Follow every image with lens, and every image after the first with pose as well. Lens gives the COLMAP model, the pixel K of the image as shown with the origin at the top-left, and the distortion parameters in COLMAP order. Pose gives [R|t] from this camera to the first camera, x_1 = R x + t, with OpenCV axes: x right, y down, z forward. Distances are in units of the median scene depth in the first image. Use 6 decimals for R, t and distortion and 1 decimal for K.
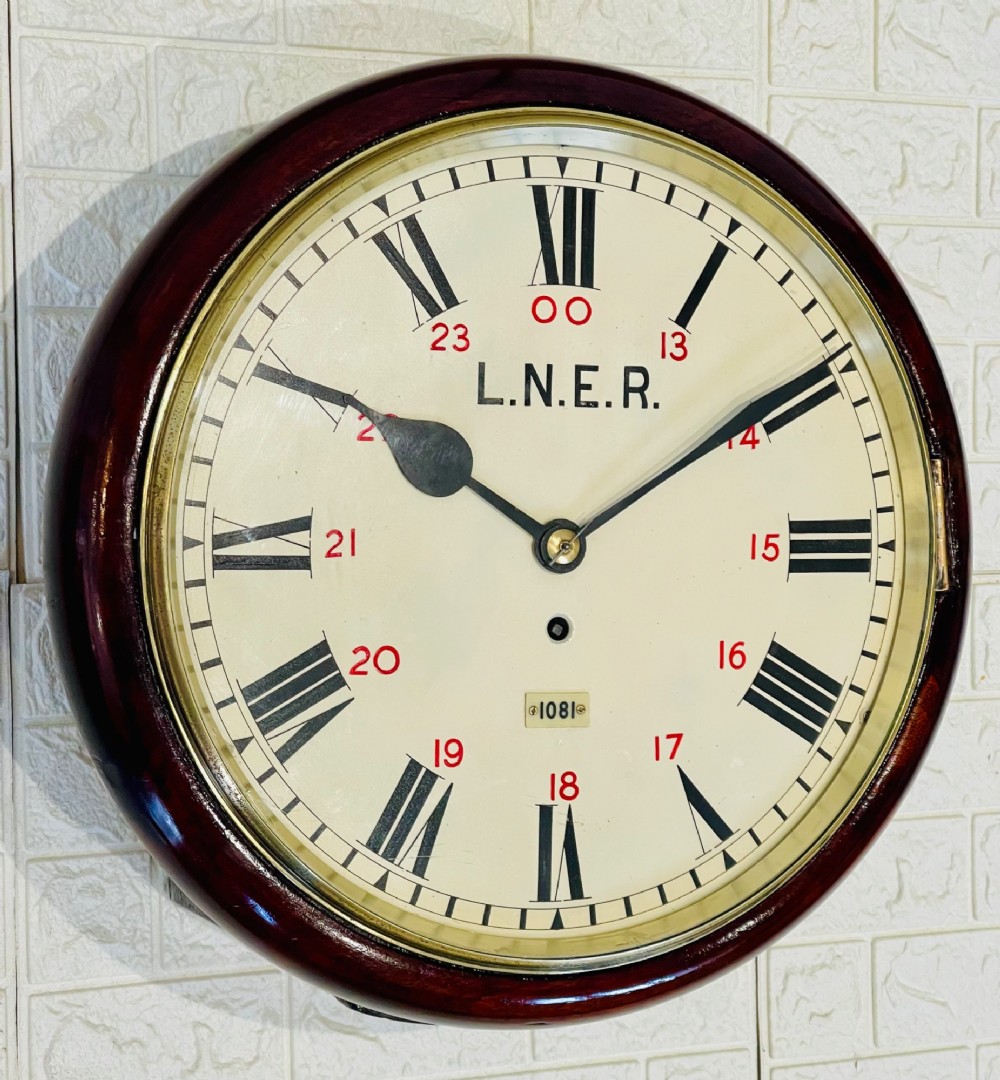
lens RADIAL K [[2485.2, 0, 583.8], [0, 2485.2, 611.5], [0, 0, 1]] dist [0.135339, 0.264519]
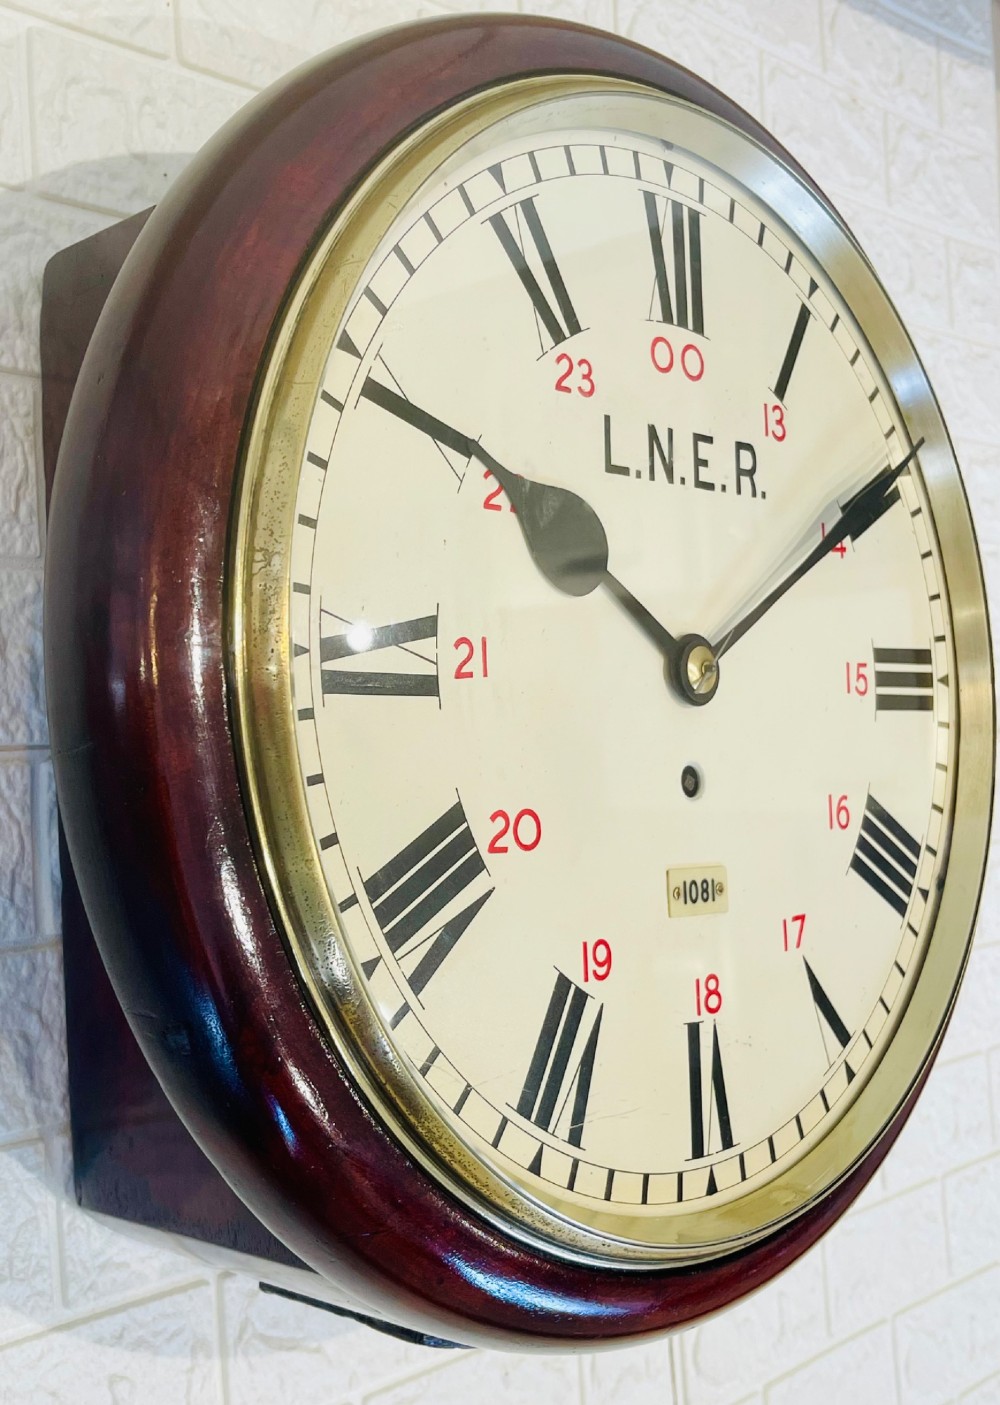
lens RADIAL K [[1554.7, 0, 432.0], [0, 1554.7, 718.1], [0, 0, 1]] dist [0.112986, -0.314682]
pose [[0.941468, -0.009294, 0.336975, -0.240860], [0.028104, 0.998304, -0.050985, 0.009685], [-0.335929, 0.057471, 0.940132, 0.588529]]
